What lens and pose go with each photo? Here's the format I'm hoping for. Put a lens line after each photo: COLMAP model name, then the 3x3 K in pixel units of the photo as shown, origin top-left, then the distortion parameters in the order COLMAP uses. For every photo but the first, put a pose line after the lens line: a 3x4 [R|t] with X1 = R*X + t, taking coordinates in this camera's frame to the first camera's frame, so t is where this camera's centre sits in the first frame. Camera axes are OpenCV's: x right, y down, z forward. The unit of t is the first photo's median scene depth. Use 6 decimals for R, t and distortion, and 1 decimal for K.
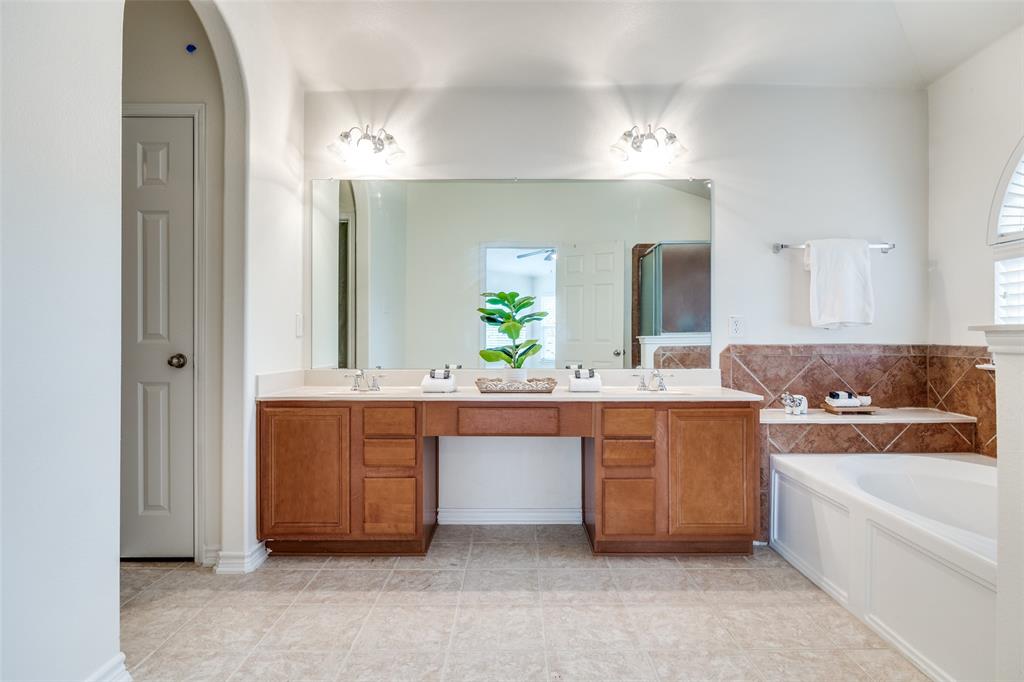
lens RADIAL K [[477.9, 0, 510.0], [0, 477.9, 340.8], [0, 0, 1]] dist [-0.015488, 0.000270]
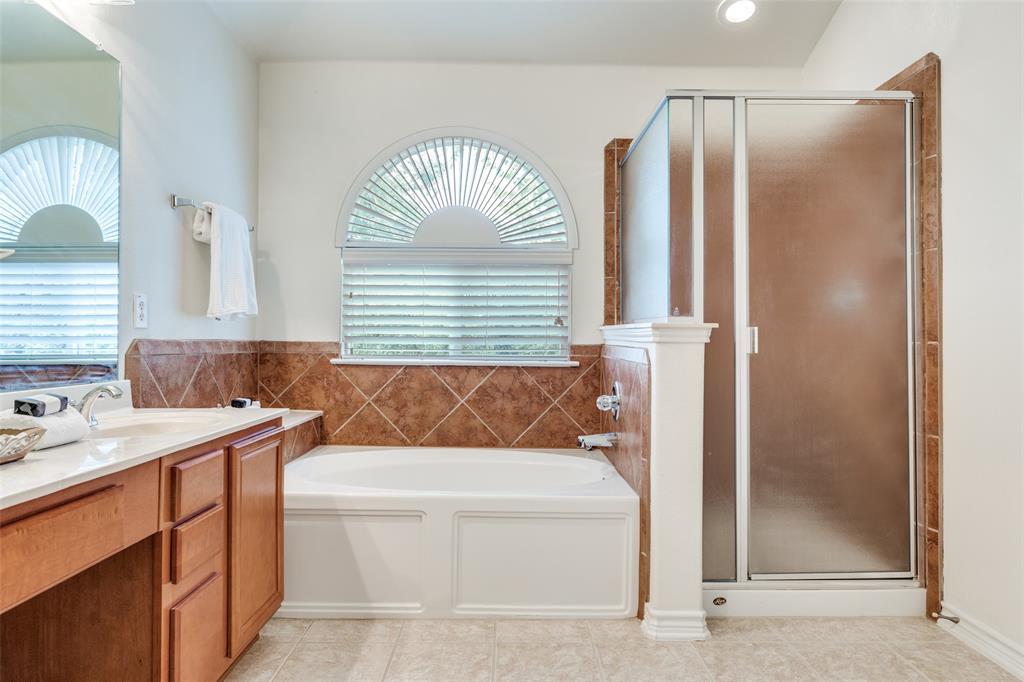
lens RADIAL K [[616.3, 0, 511.2], [0, 616.3, 340.8], [0, 0, 1]] dist [-0.002980, 0.000520]
pose [[0.065028, 0.001483, 0.997882, -0.316632], [-0.006312, 0.999979, -0.001075, 0.007211], [-0.997863, -0.006229, 0.065036, 0.463014]]
